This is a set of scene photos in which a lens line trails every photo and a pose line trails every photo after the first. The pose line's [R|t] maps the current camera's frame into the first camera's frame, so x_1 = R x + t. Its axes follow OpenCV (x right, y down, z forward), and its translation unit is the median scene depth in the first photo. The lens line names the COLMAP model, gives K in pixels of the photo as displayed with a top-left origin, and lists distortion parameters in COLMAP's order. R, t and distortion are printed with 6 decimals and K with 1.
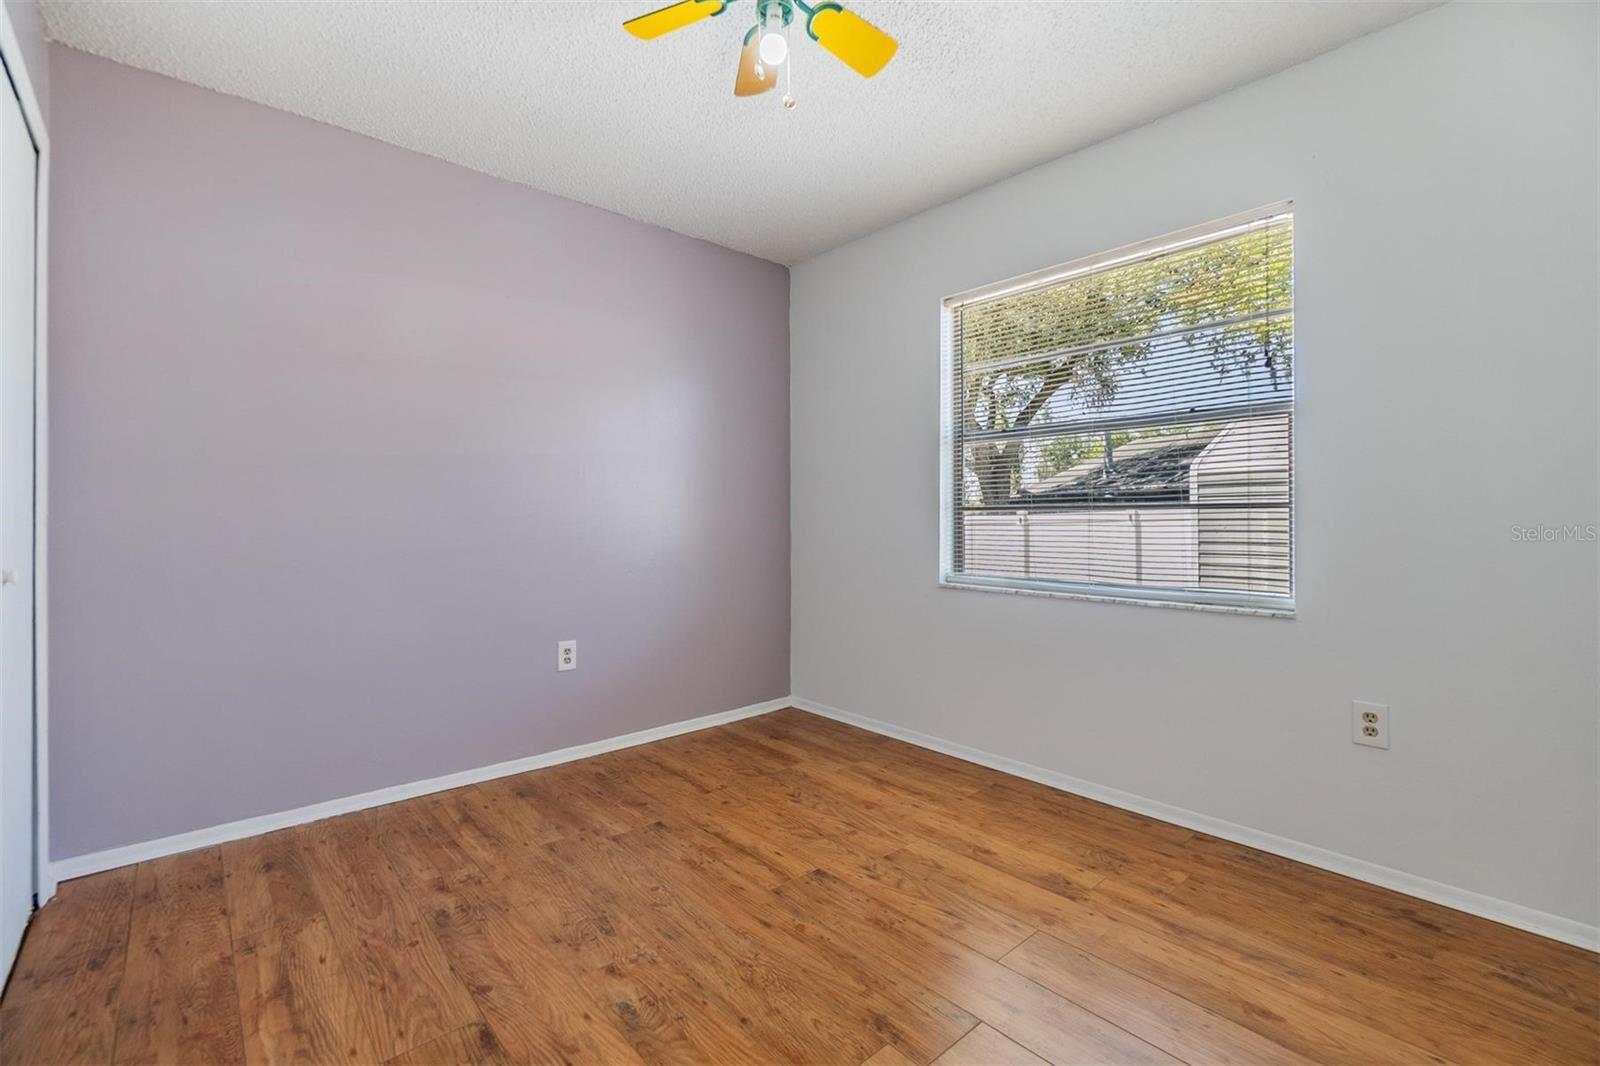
lens RADIAL K [[700.6, 0, 797.5], [0, 700.6, 525.9], [0, 0, 1]] dist [-0.003443, 0.000094]
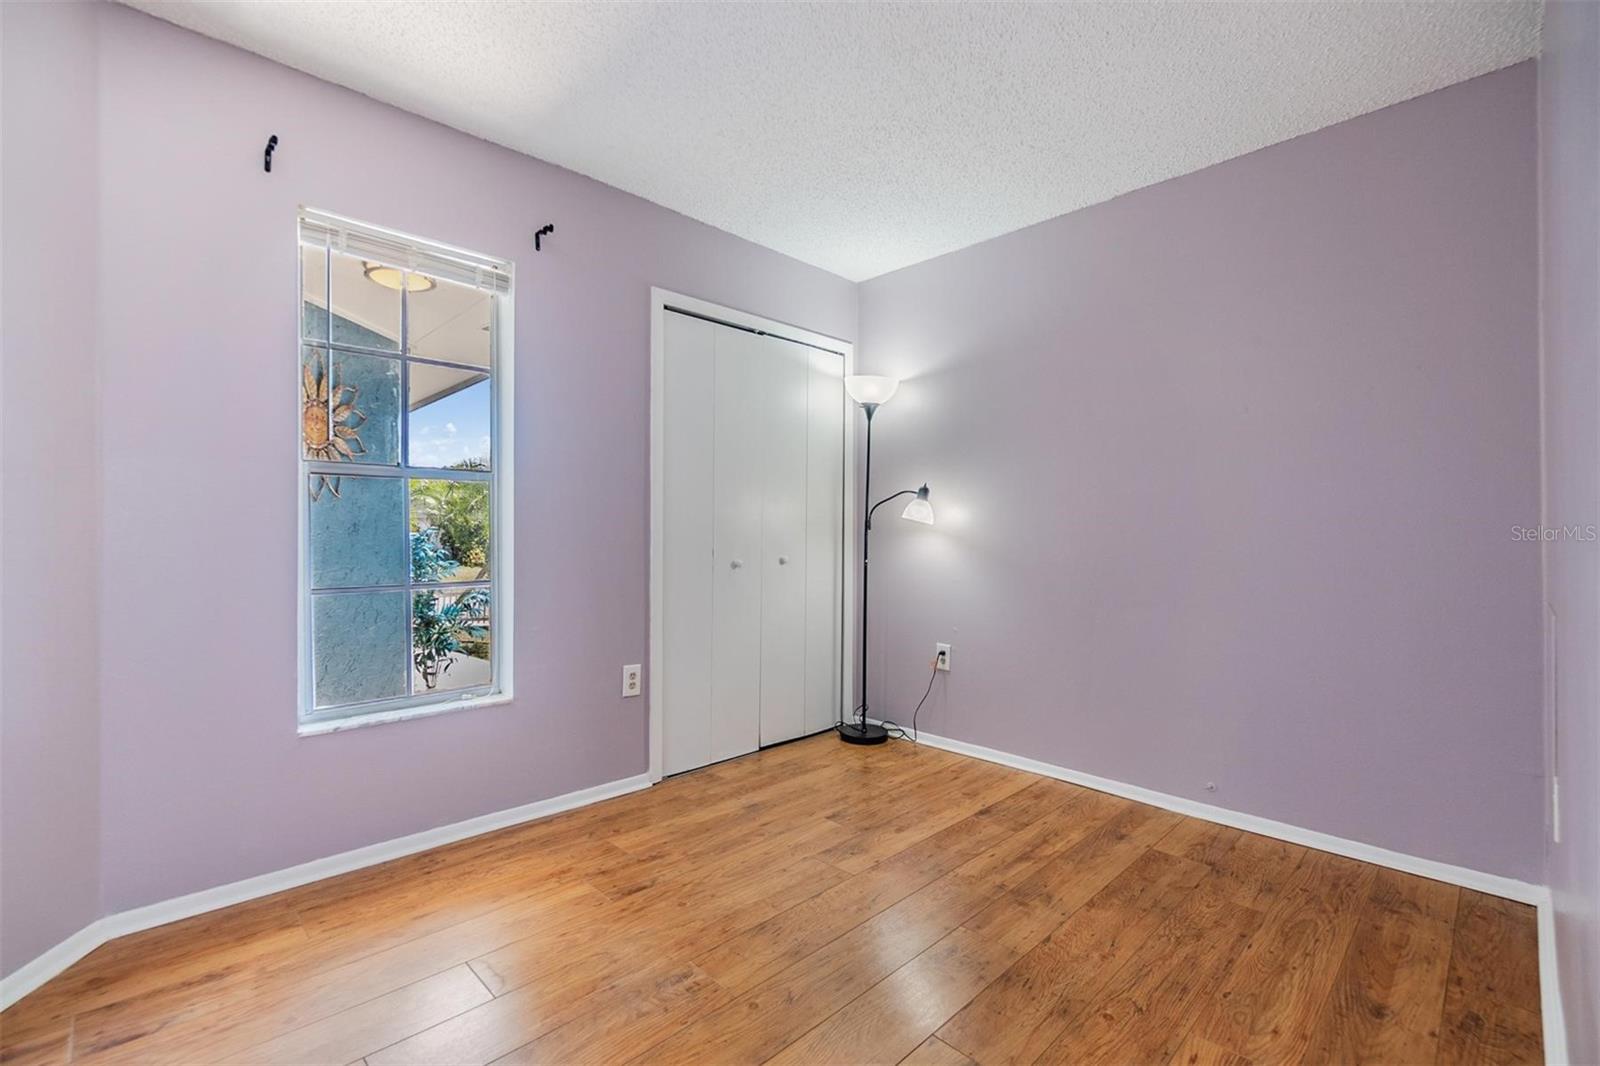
lens RADIAL K [[700.6, 0, 797.4], [0, 700.6, 536.2], [0, 0, 1]] dist [-0.003443, 0.000094]
pose [[-0.052947, -0.002906, 0.998593, -1.506771], [0.000371, 0.999996, 0.002930, -0.030816], [-0.998597, 0.000526, -0.052946, 1.701632]]
